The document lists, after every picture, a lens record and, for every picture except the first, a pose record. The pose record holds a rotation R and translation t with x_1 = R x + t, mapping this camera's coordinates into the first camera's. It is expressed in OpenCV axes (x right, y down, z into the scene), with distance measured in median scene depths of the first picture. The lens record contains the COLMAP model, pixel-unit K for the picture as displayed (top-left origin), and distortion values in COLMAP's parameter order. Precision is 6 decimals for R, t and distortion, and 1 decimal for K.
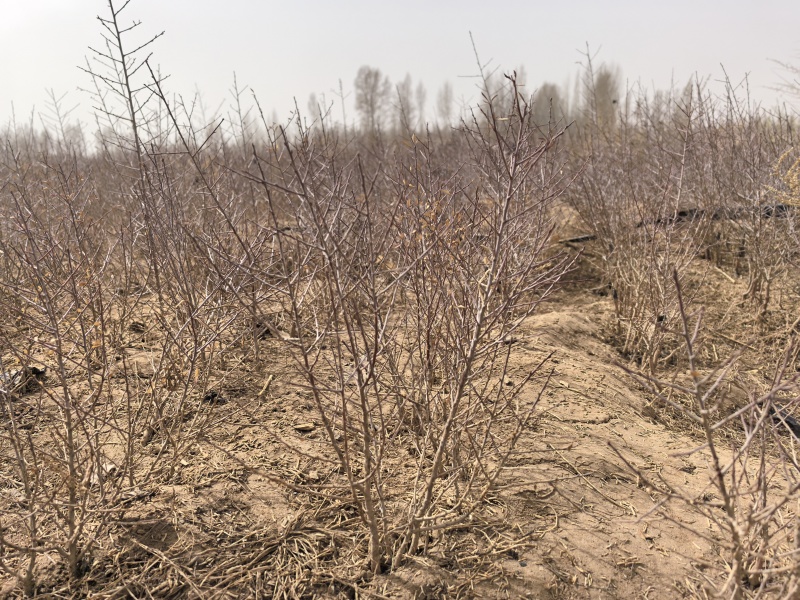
lens RADIAL K [[633.2, 0, 384.5], [0, 633.2, 300.3], [0, 0, 1]] dist [-0.013818, 0.024566]
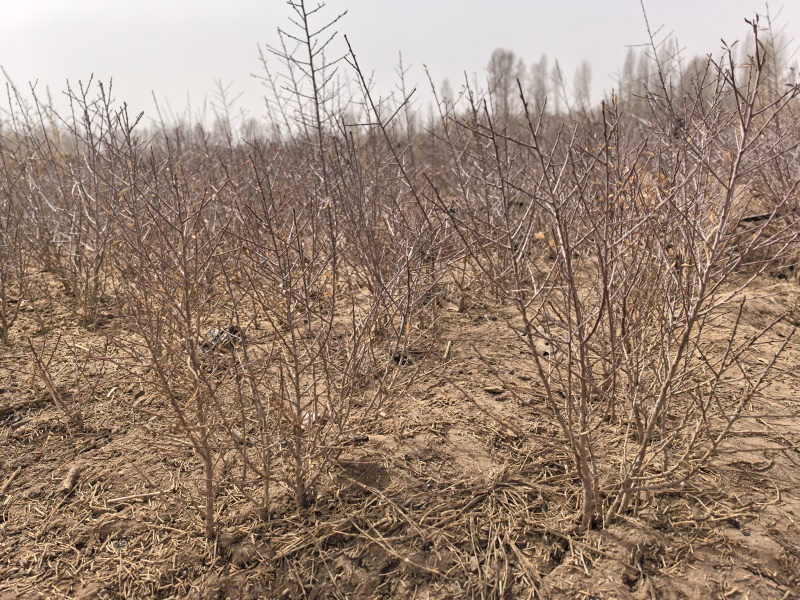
lens RADIAL K [[633.2, 0, 394.3], [0, 633.2, 301.4], [0, 0, 1]] dist [-0.013818, 0.024566]
pose [[0.982897, 0.023696, -0.182627, -0.125537], [-0.019671, 0.999523, 0.023819, 0.046939], [0.183104, -0.019820, 0.982894, -0.033223]]
